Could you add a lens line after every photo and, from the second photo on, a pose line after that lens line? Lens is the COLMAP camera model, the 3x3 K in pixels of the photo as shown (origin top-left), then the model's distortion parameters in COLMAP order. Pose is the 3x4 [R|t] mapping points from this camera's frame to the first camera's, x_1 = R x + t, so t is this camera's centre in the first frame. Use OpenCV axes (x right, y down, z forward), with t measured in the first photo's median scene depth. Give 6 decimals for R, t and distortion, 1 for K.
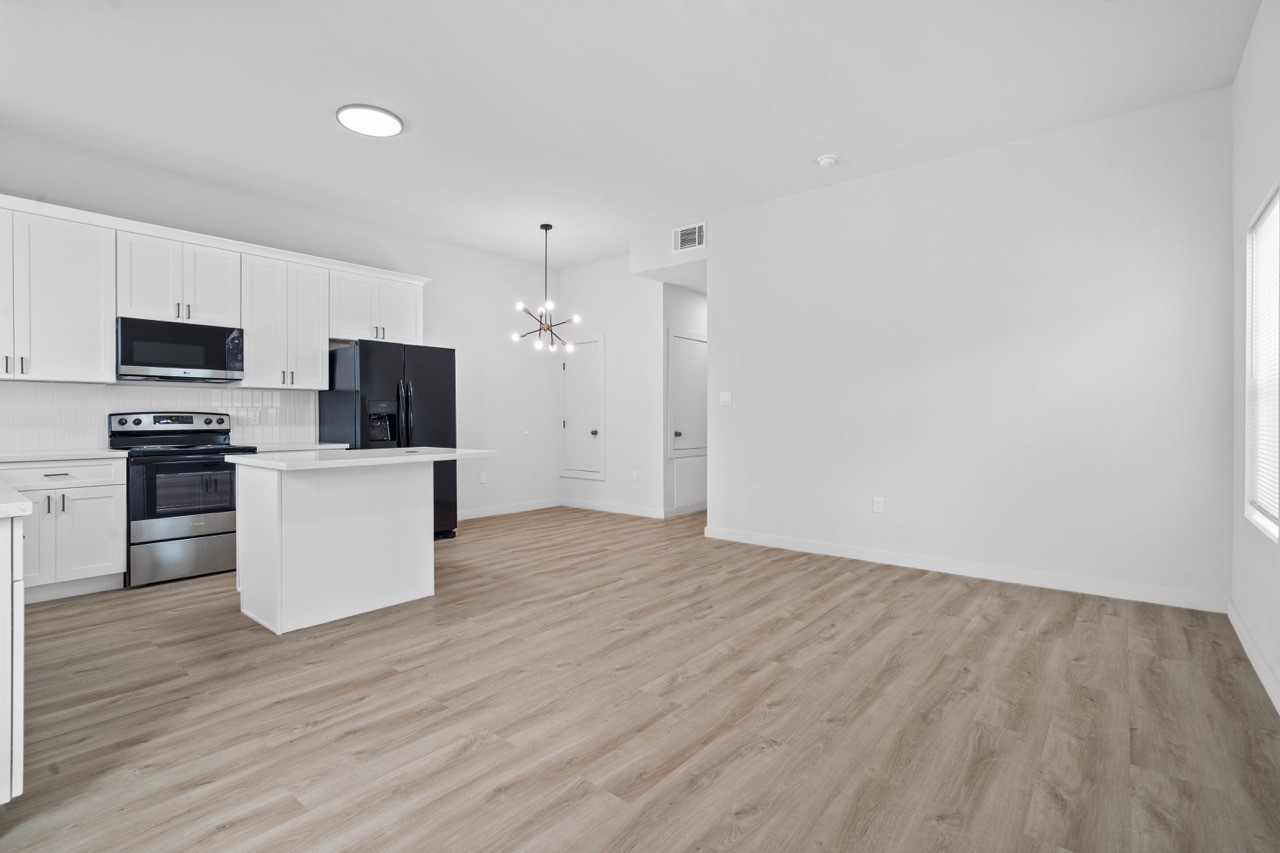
lens RADIAL K [[607.9, 0, 640.7], [0, 607.9, 420.9], [0, 0, 1]] dist [-0.013896, 0.002874]
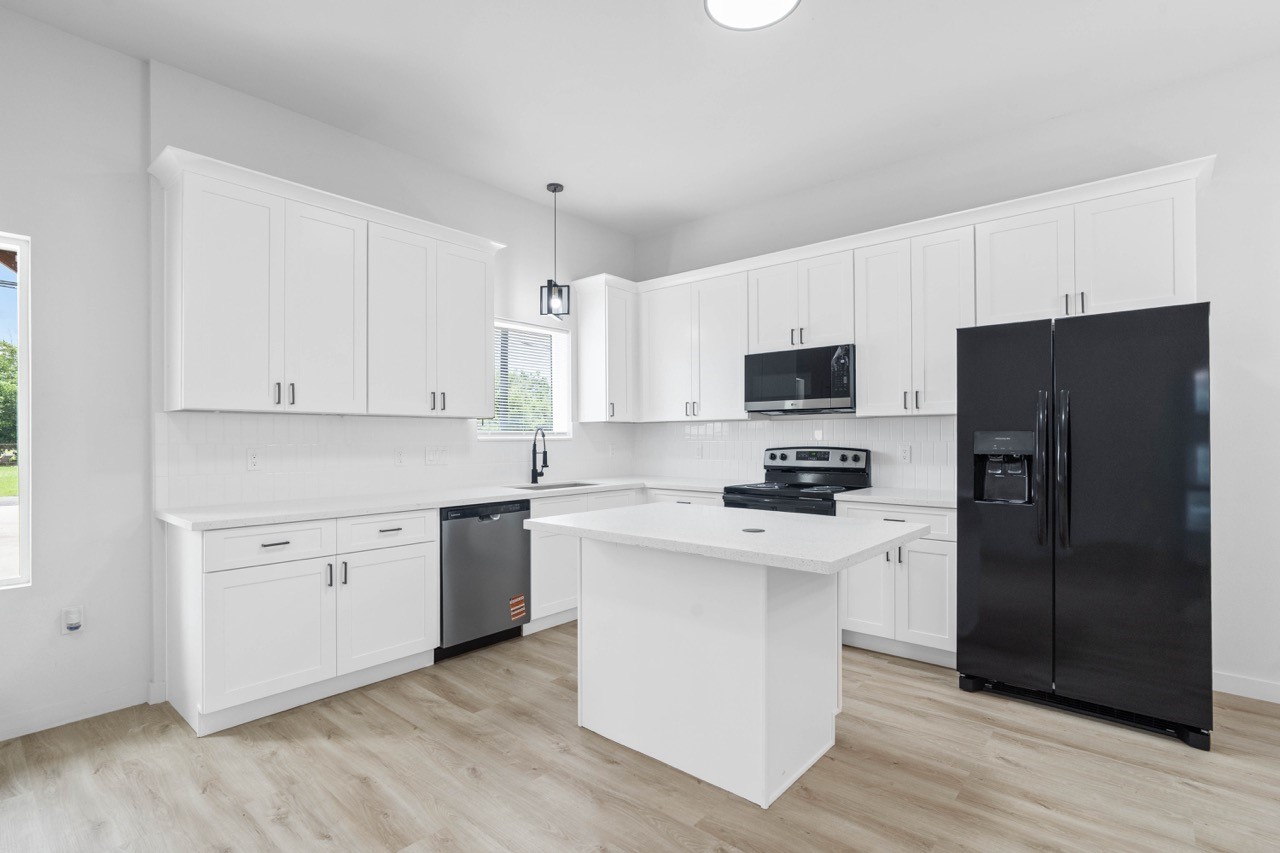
lens RADIAL K [[607.9, 0, 630.4], [0, 607.9, 434.2], [0, 0, 1]] dist [-0.013896, 0.002874]
pose [[-0.040423, -0.004410, -0.999173, 0.237143], [-0.004041, 0.999983, -0.004250, -0.043694], [0.999174, 0.003866, -0.040440, 1.133438]]
